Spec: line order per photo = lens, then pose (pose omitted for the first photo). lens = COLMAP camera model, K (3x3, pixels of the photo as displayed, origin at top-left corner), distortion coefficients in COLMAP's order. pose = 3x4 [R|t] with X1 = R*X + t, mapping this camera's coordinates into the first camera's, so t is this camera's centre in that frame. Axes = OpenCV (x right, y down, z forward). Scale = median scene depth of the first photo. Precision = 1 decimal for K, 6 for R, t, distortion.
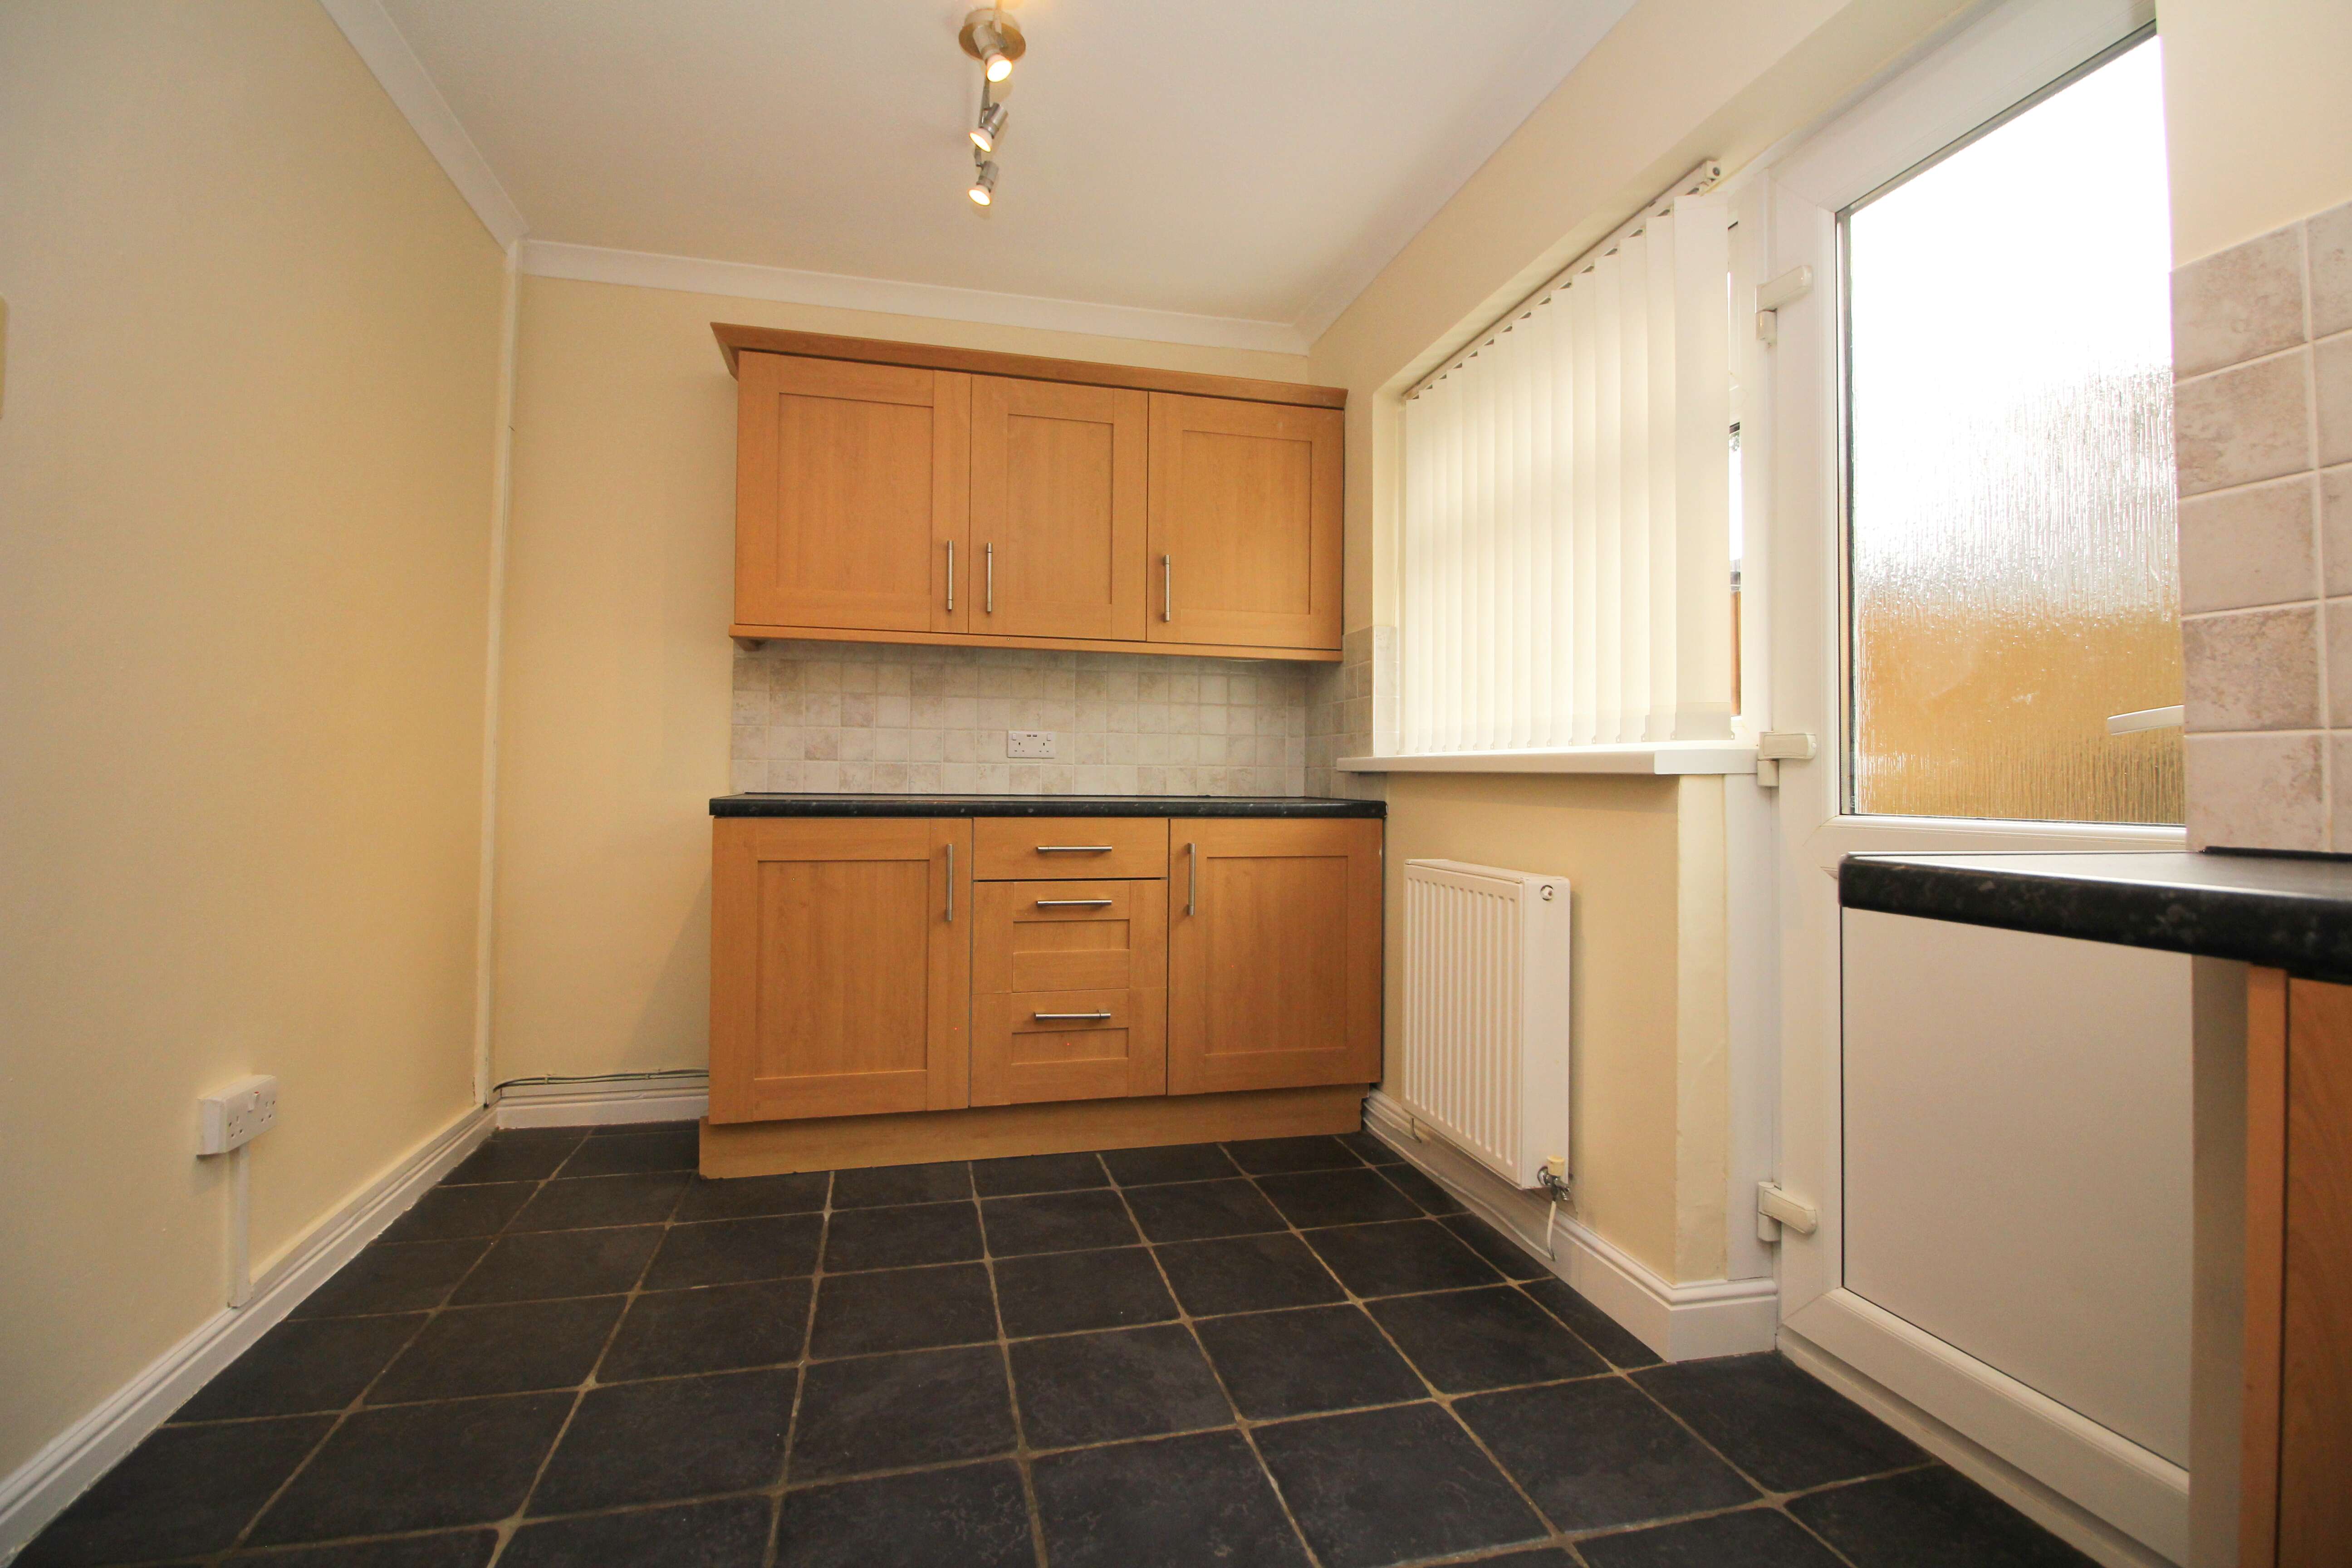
lens RADIAL K [[1080.0, 0, 1176.0], [0, 1080.0, 784.0], [0, 0, 1]] dist [0.000978, 0.000161]
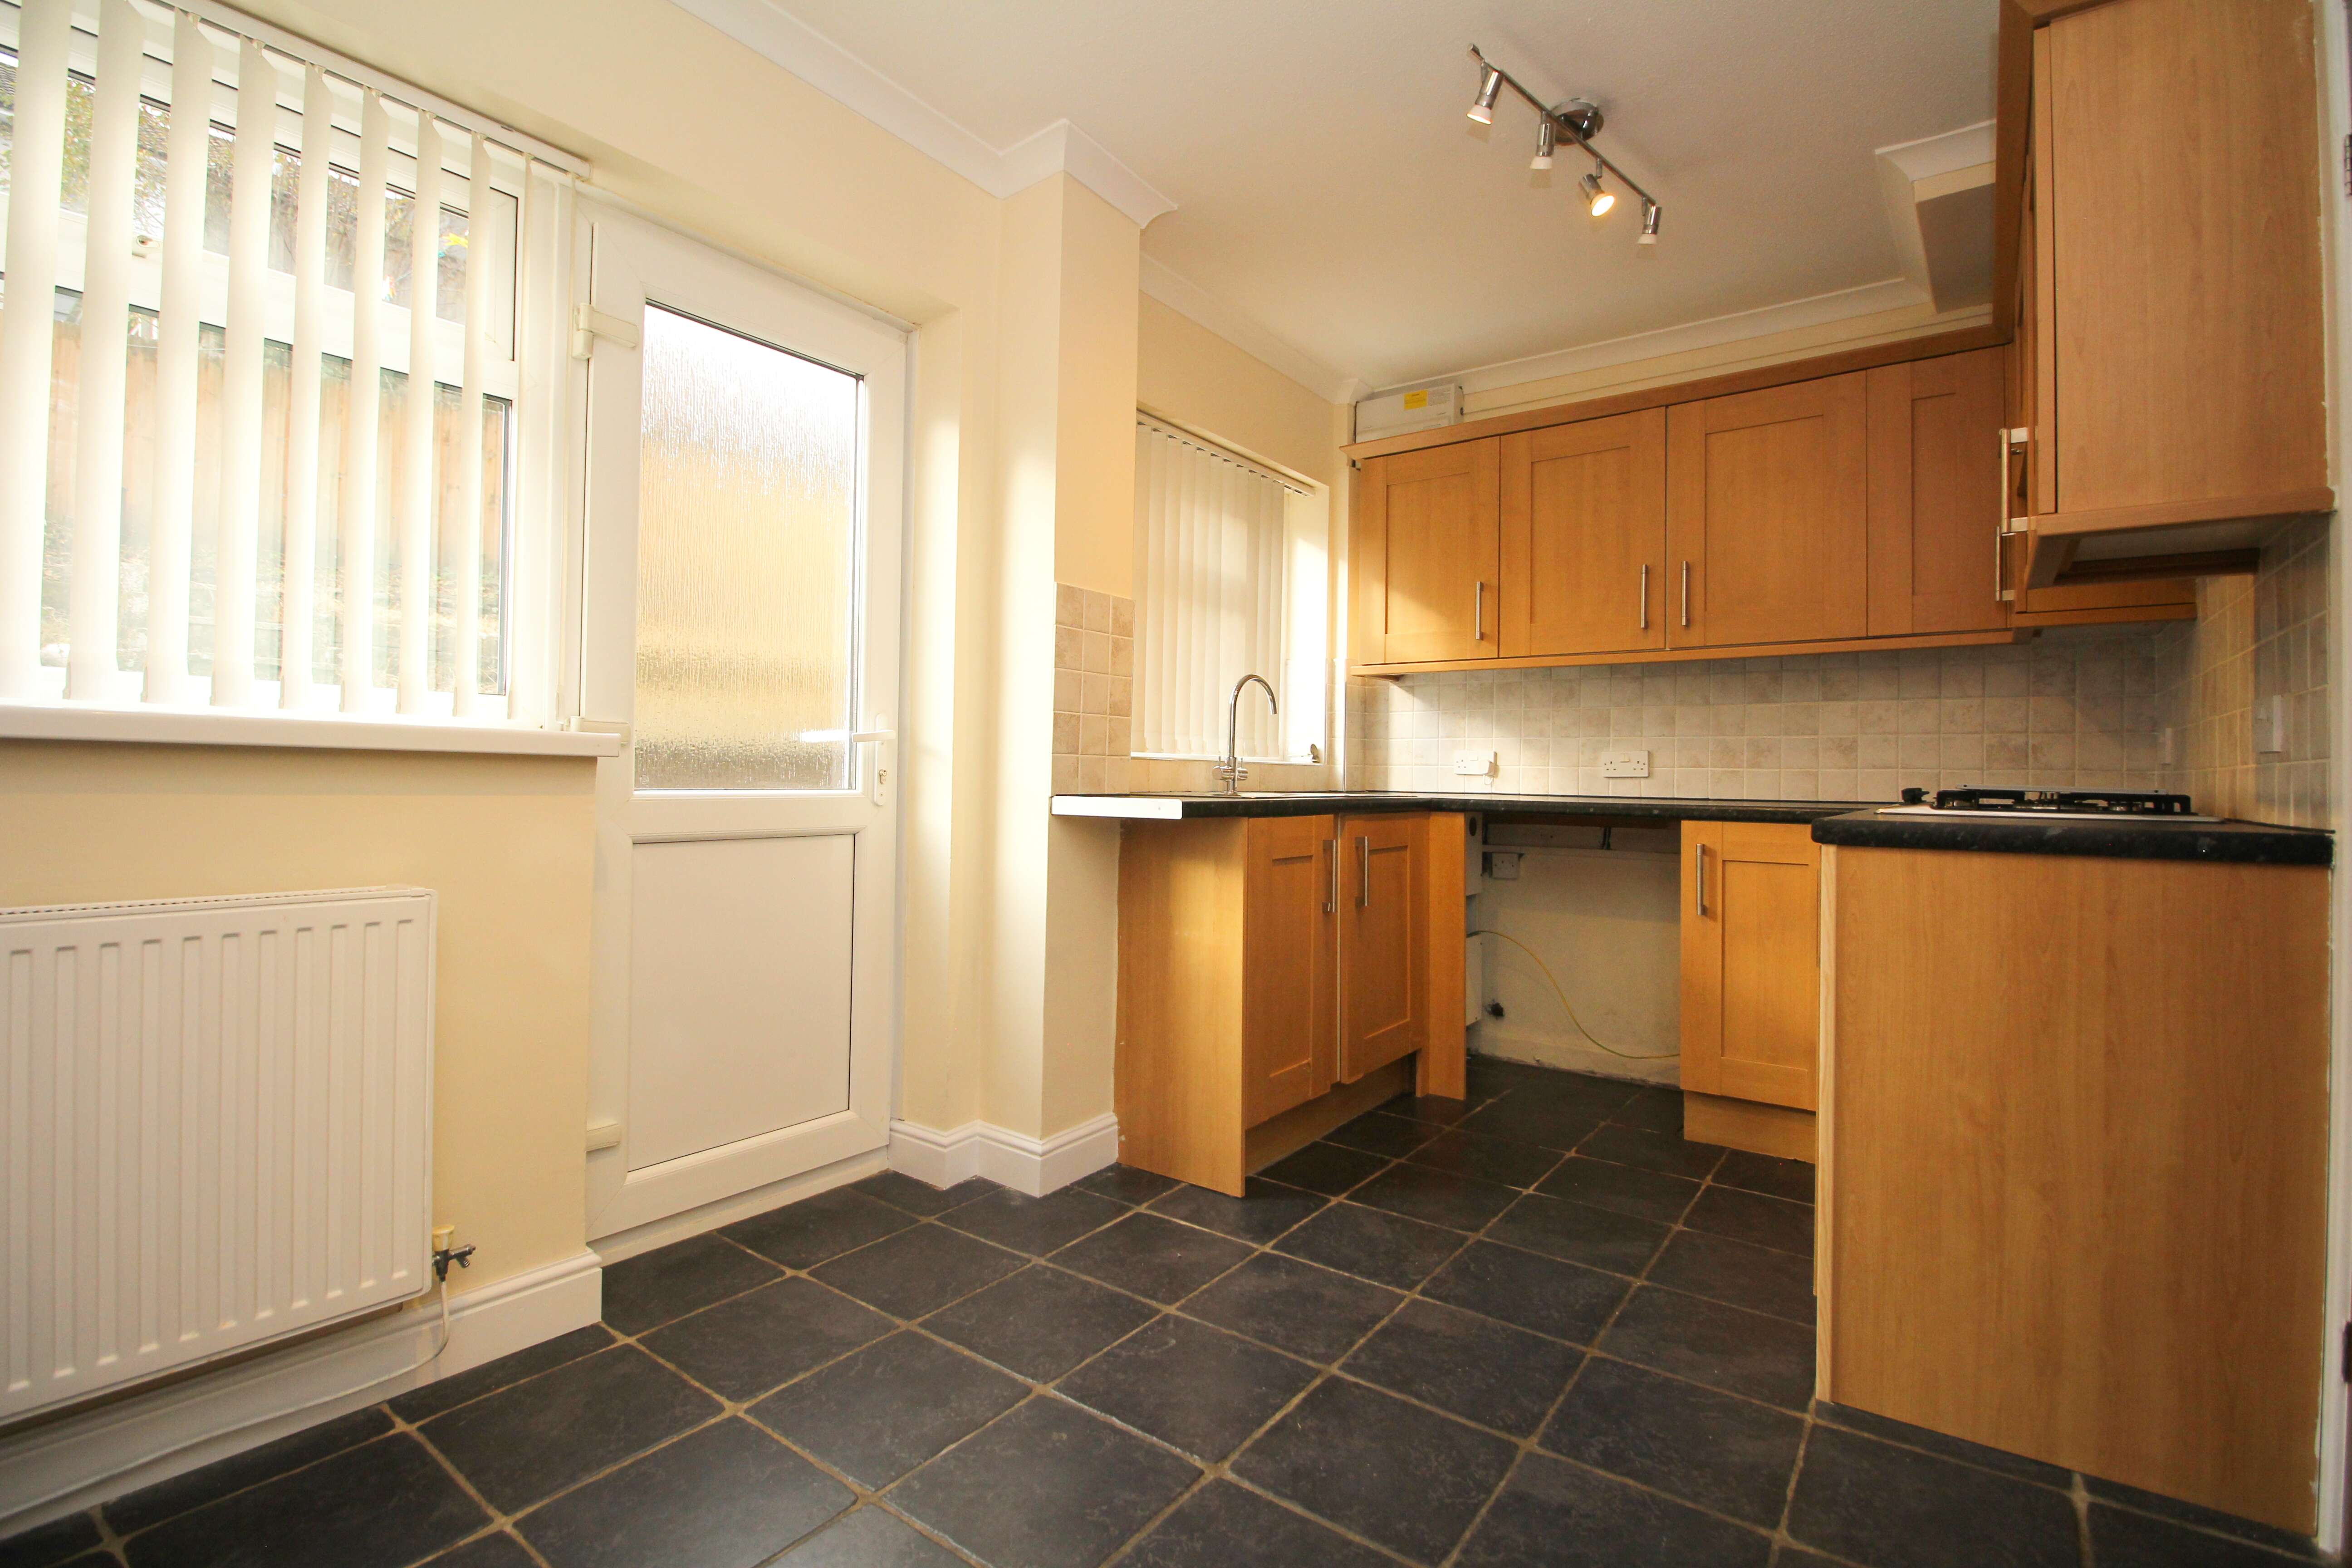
lens RADIAL K [[1080.0, 0, 1176.0], [0, 1080.0, 784.0], [0, 0, 1]] dist [0.000978, 0.000161]
pose [[-0.637524, -0.019012, 0.770196, -0.826640], [-0.025358, 0.999672, 0.003687, 0.008483], [-0.770013, -0.017181, -0.637796, 1.515810]]
